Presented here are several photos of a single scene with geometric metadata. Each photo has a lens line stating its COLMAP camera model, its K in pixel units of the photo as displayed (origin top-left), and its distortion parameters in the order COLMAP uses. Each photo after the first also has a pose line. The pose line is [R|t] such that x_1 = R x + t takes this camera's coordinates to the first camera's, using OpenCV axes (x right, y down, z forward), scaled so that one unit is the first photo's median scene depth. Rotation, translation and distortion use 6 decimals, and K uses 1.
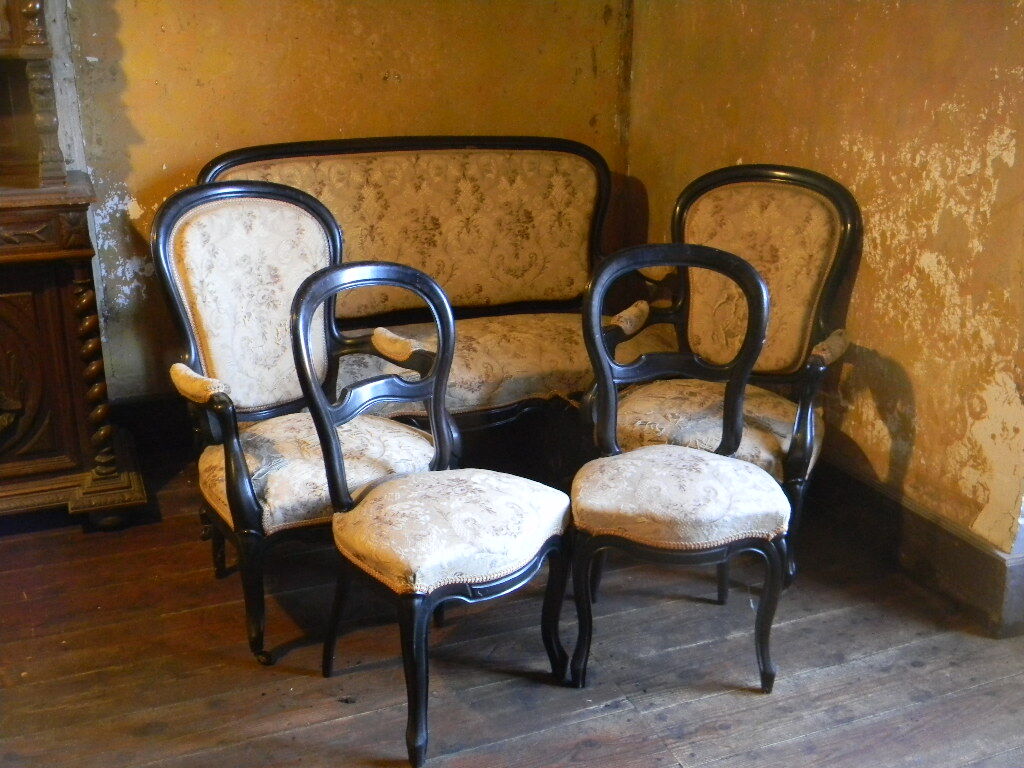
lens RADIAL K [[1075.3, 0, 503.2], [0, 1075.3, 384.6], [0, 0, 1]] dist [-0.007254, 0.000000]
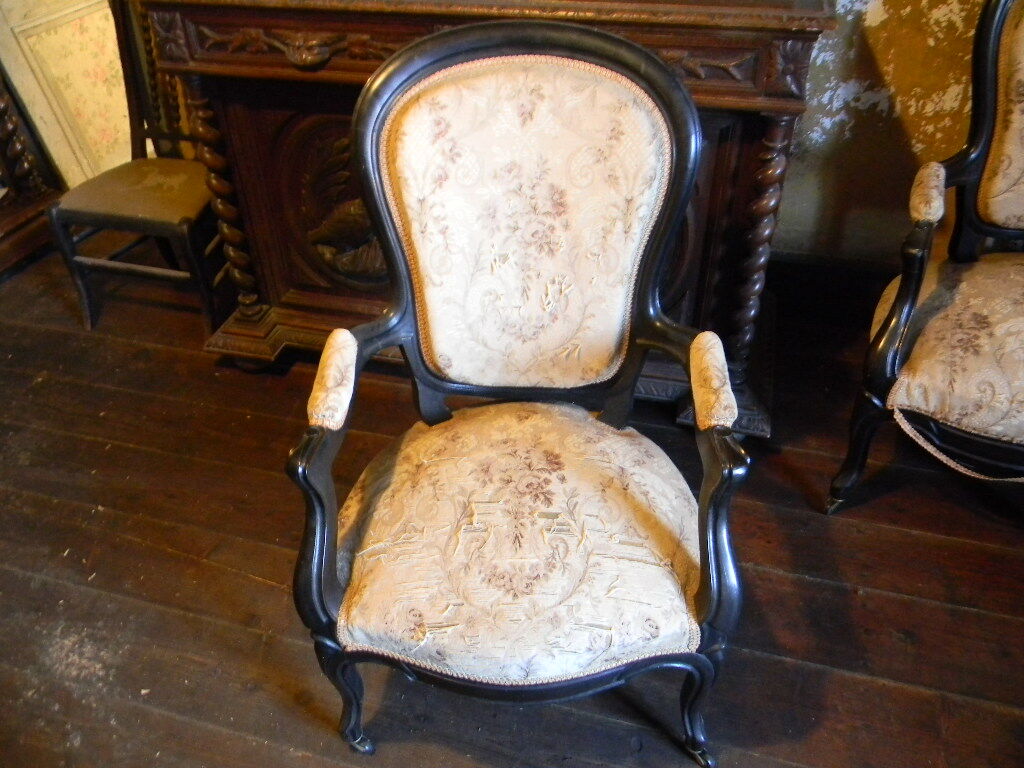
lens RADIAL K [[809.9, 0, 508.2], [0, 809.9, 387.8], [0, 0, 1]] dist [0.003199, -0.022766]
pose [[0.786891, 0.367388, -0.495812, -0.213760], [-0.164000, 0.899074, 0.405918, -0.139126], [0.594901, -0.238100, 0.767725, 0.466385]]
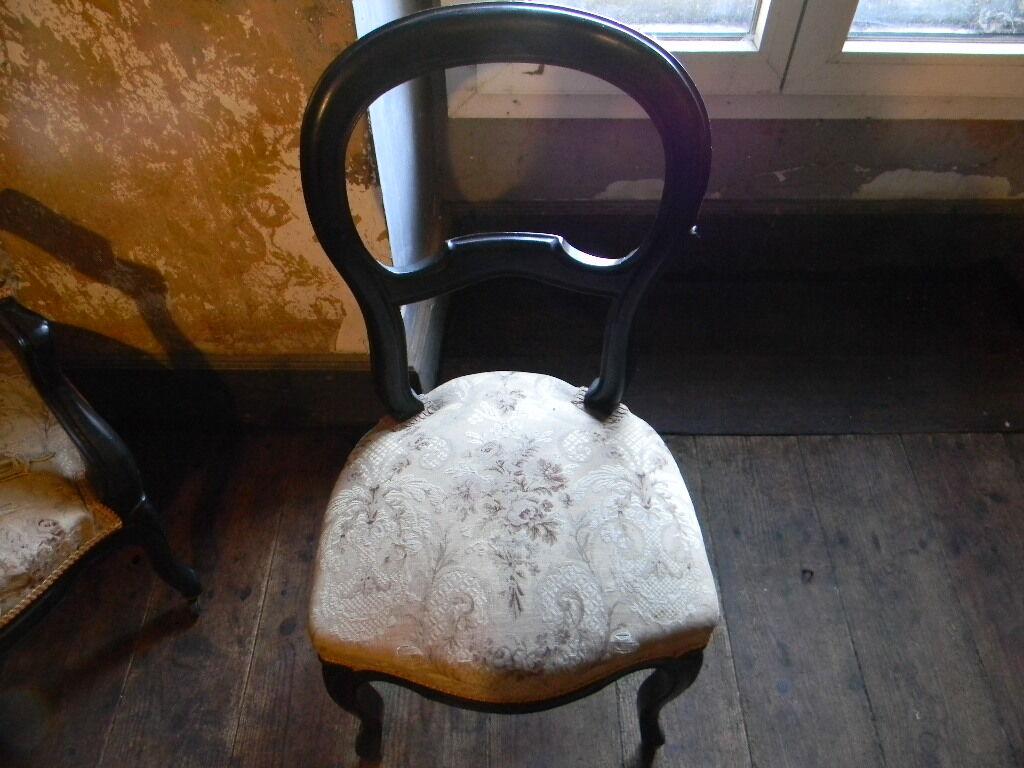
lens RADIAL K [[809.9, 0, 503.7], [0, 809.9, 380.5], [0, 0, 1]] dist [0.003199, -0.022766]
pose [[0.365674, -0.714065, 0.596987, 0.124222], [0.298041, 0.697470, 0.651695, -0.153696], [-0.881733, -0.060381, 0.467868, 0.576188]]
